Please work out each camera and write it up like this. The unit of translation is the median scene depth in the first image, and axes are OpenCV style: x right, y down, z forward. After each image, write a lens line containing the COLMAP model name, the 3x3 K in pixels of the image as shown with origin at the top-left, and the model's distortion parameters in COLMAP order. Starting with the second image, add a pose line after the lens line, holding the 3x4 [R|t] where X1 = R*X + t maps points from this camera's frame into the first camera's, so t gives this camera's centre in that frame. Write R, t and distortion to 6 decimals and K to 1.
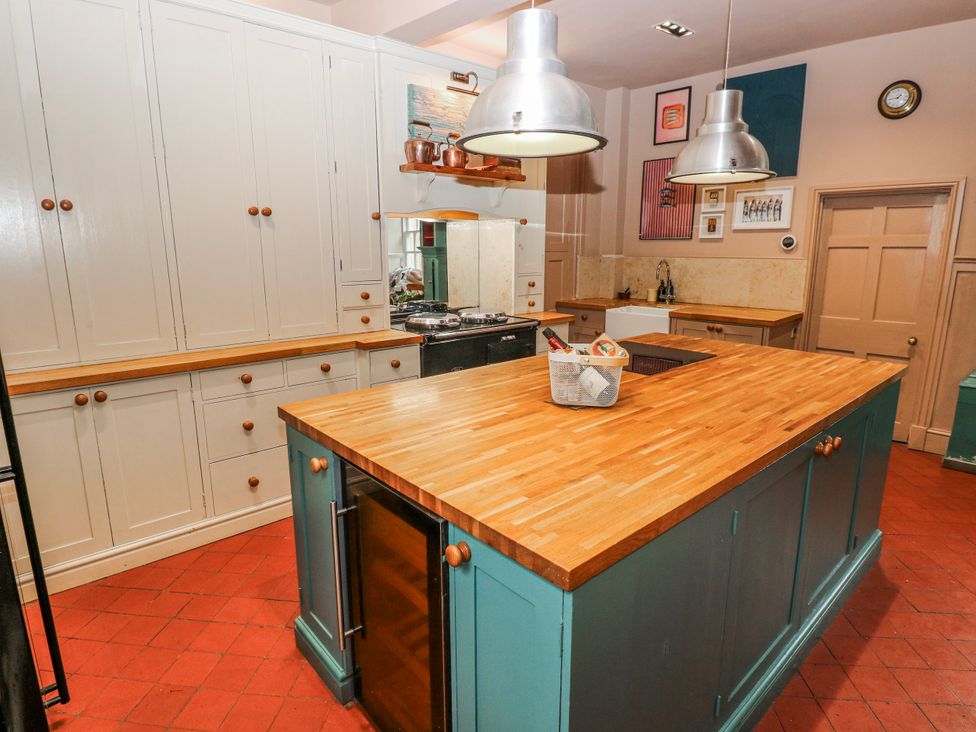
lens RADIAL K [[543.0, 0, 492.2], [0, 543.0, 358.7], [0, 0, 1]] dist [0.002541, -0.010869]
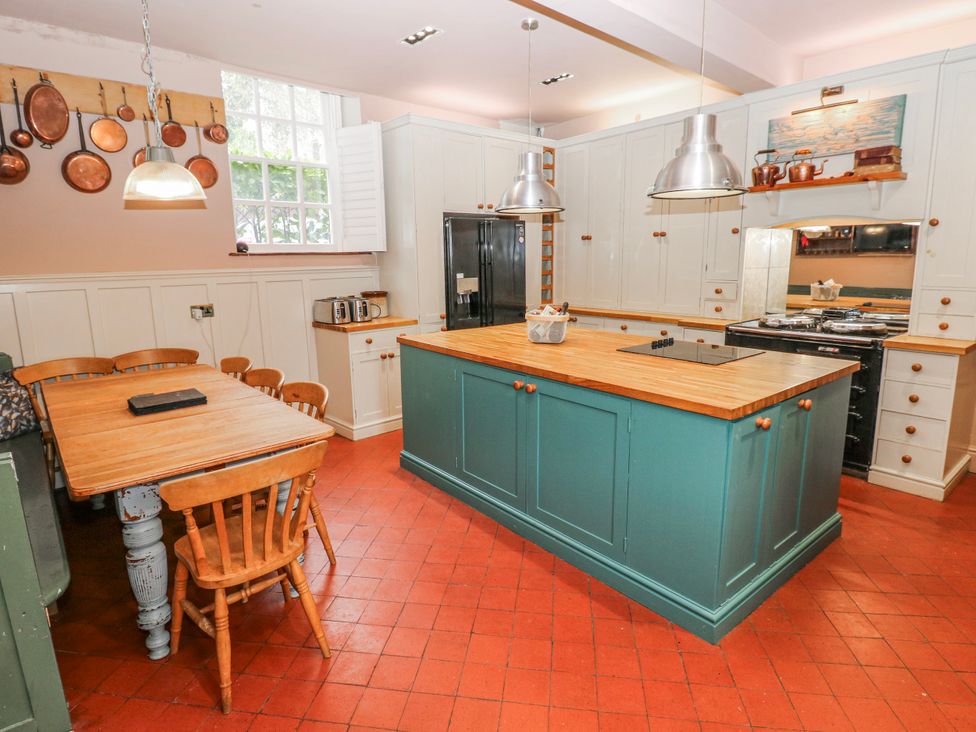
lens RADIAL K [[543.0, 0, 492.2], [0, 543.0, 358.7], [0, 0, 1]] dist [0.002541, -0.010869]
pose [[-0.048430, 0.185544, -0.981442, 1.123609], [-0.197606, 0.961394, 0.191505, -0.100441], [0.979084, 0.203214, -0.009895, 0.496150]]
